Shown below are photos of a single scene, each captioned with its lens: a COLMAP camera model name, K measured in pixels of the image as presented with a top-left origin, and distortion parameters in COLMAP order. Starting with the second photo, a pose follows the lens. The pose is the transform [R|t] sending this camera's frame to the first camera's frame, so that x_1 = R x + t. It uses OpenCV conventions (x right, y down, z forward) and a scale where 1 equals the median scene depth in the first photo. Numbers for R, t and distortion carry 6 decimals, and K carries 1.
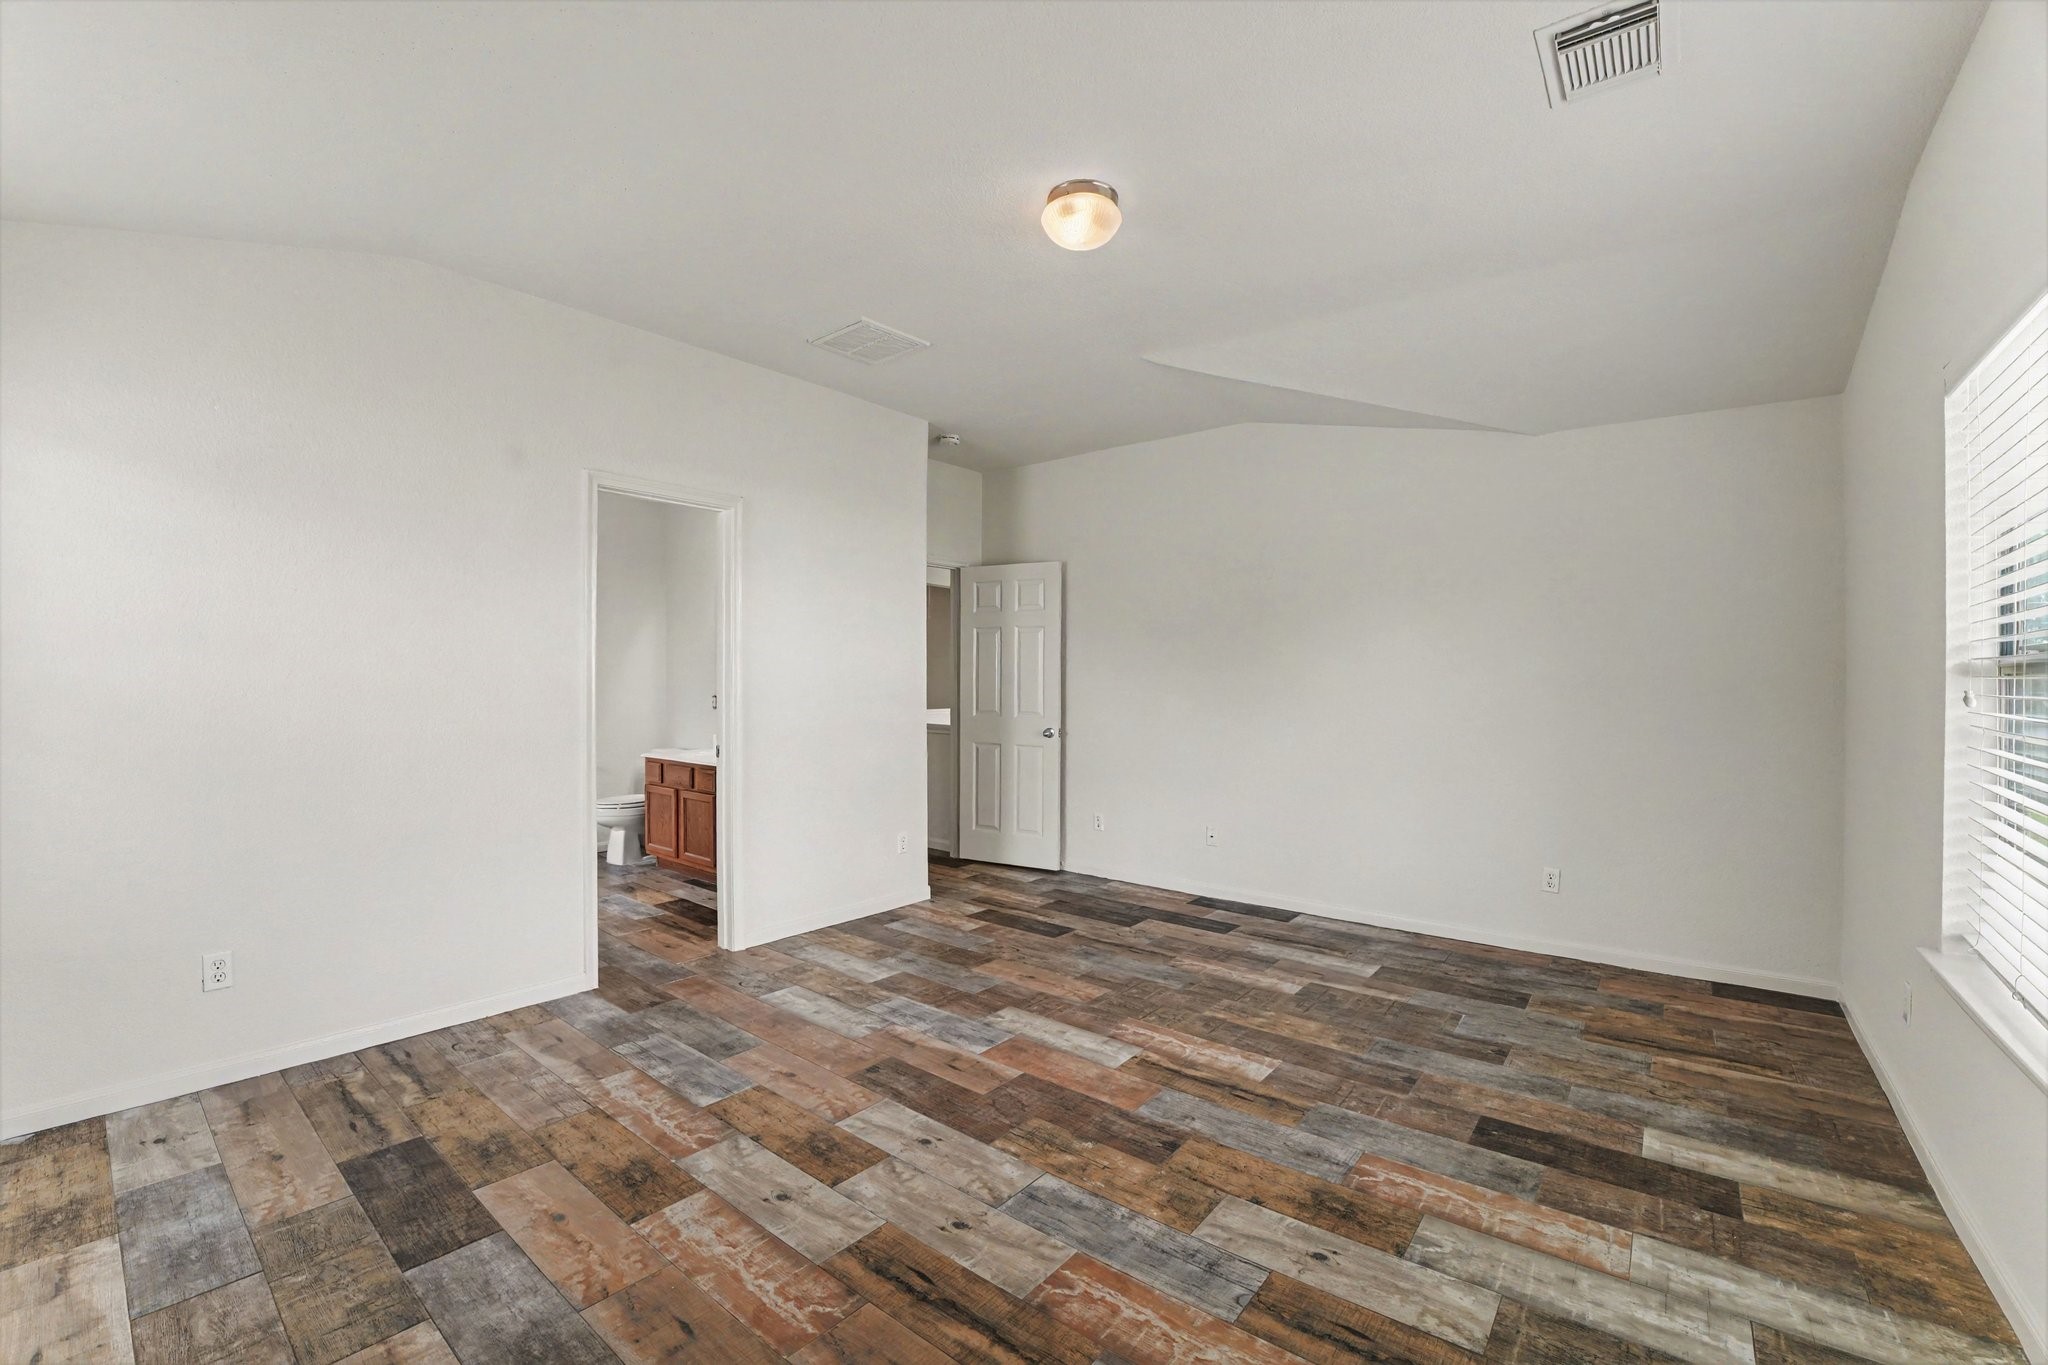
lens RADIAL K [[846.1, 0, 1028.3], [0, 846.1, 663.3], [0, 0, 1]] dist [-0.063467, 0.009360]
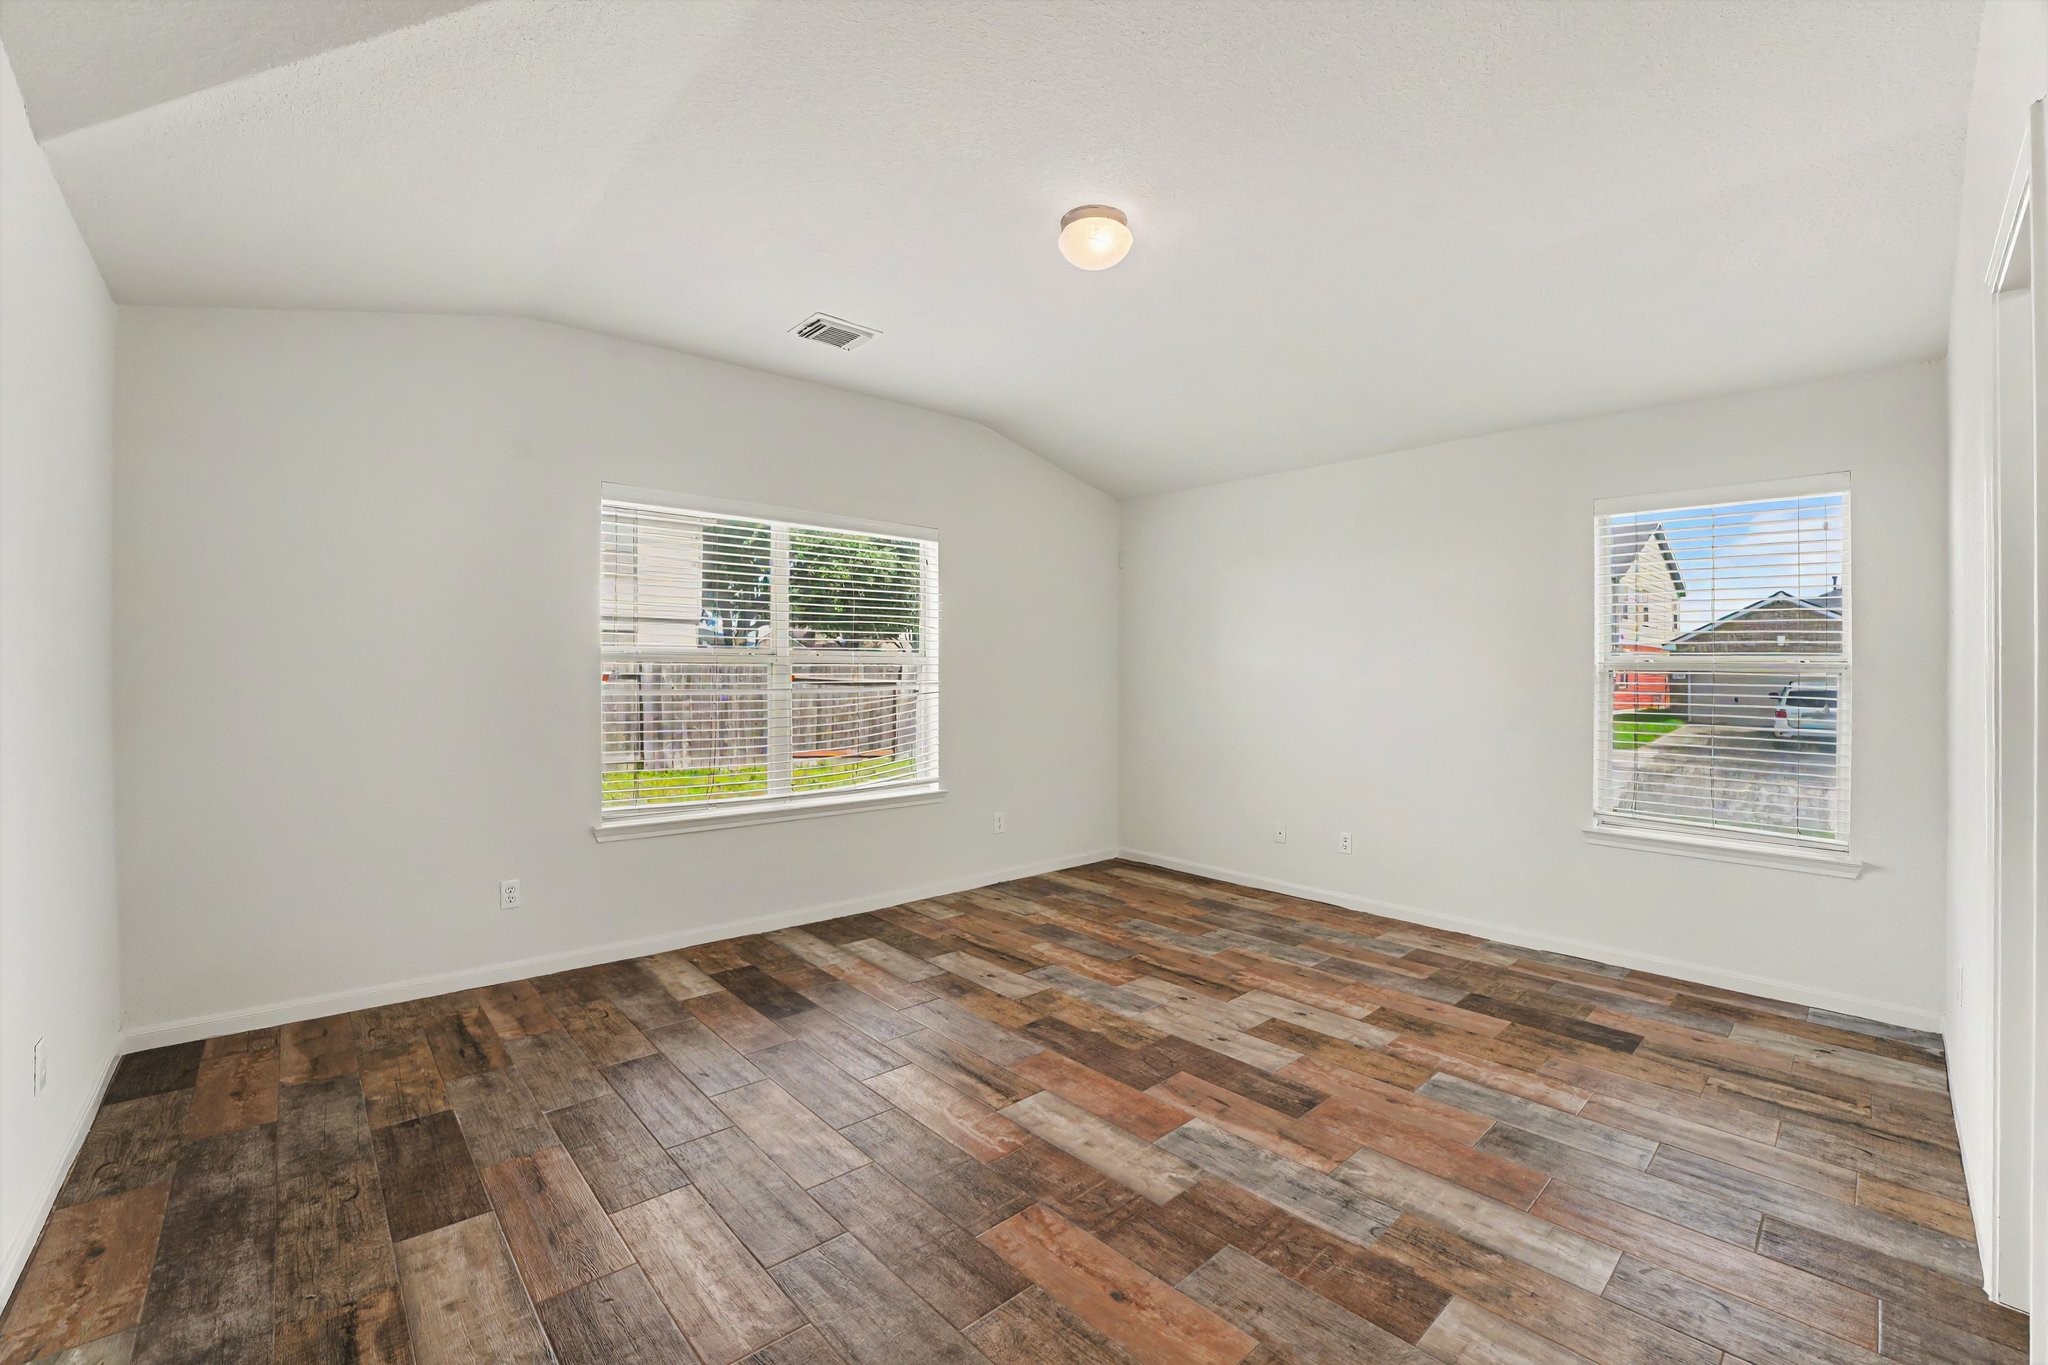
lens RADIAL K [[848.7, 0, 1017.9], [0, 848.7, 676.5], [0, 0, 1]] dist [-0.061845, 0.011537]
pose [[-0.986420, -0.016402, 0.163423, -0.014772], [-0.021146, 0.999403, -0.027335, 0.056172], [-0.162877, -0.030420, -0.986177, 2.228102]]
